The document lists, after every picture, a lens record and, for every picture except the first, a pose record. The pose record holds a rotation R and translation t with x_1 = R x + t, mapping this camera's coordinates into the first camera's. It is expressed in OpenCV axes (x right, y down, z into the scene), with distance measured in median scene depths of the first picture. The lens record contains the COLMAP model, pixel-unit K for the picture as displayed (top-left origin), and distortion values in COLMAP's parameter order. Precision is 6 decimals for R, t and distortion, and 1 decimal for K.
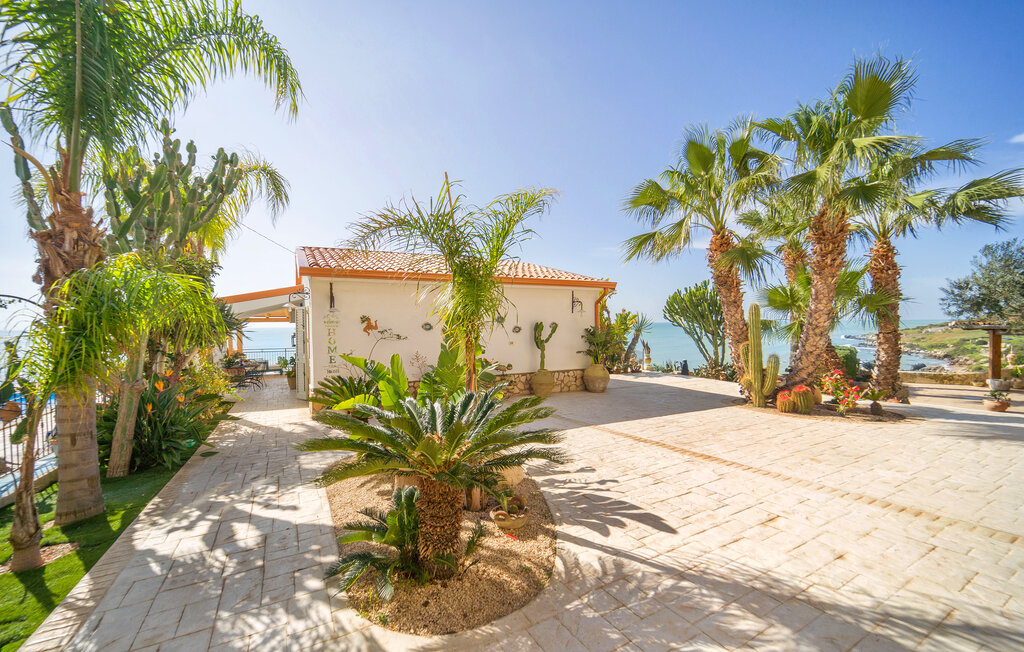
lens RADIAL K [[434.2, 0, 489.7], [0, 434.2, 335.3], [0, 0, 1]] dist [-0.000194, -0.000007]
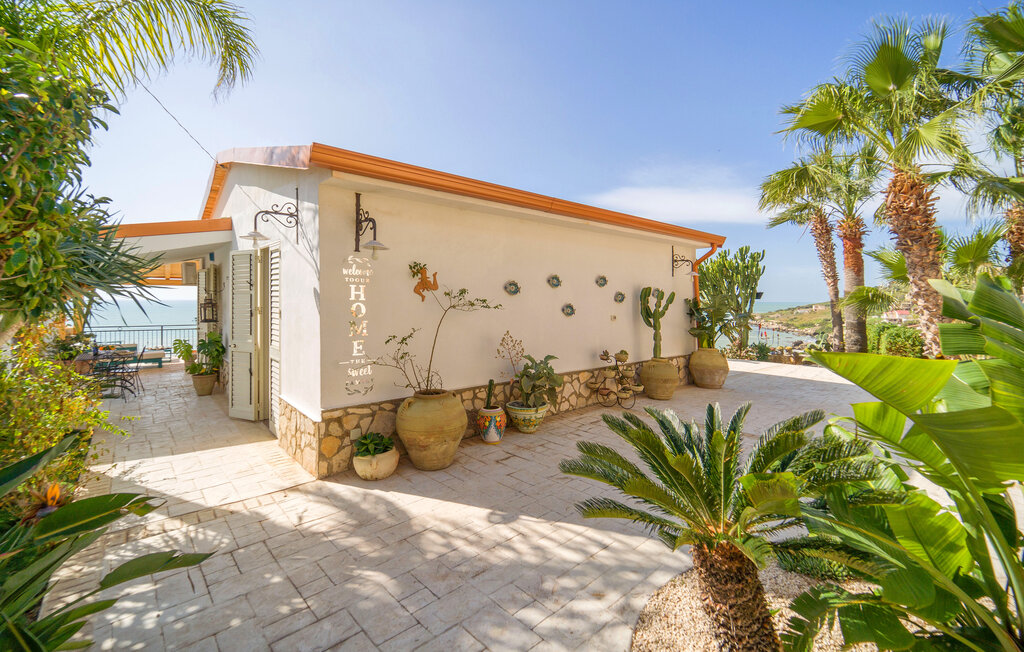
lens RADIAL K [[449.0, 0, 512.8], [0, 449.0, 297.6], [0, 0, 1]] dist [-0.002124, -0.000172]
pose [[0.961435, 0.019643, 0.274330, -0.282678], [-0.010186, 0.999305, -0.035855, 0.013051], [-0.274844, 0.031678, 0.960967, 0.389034]]
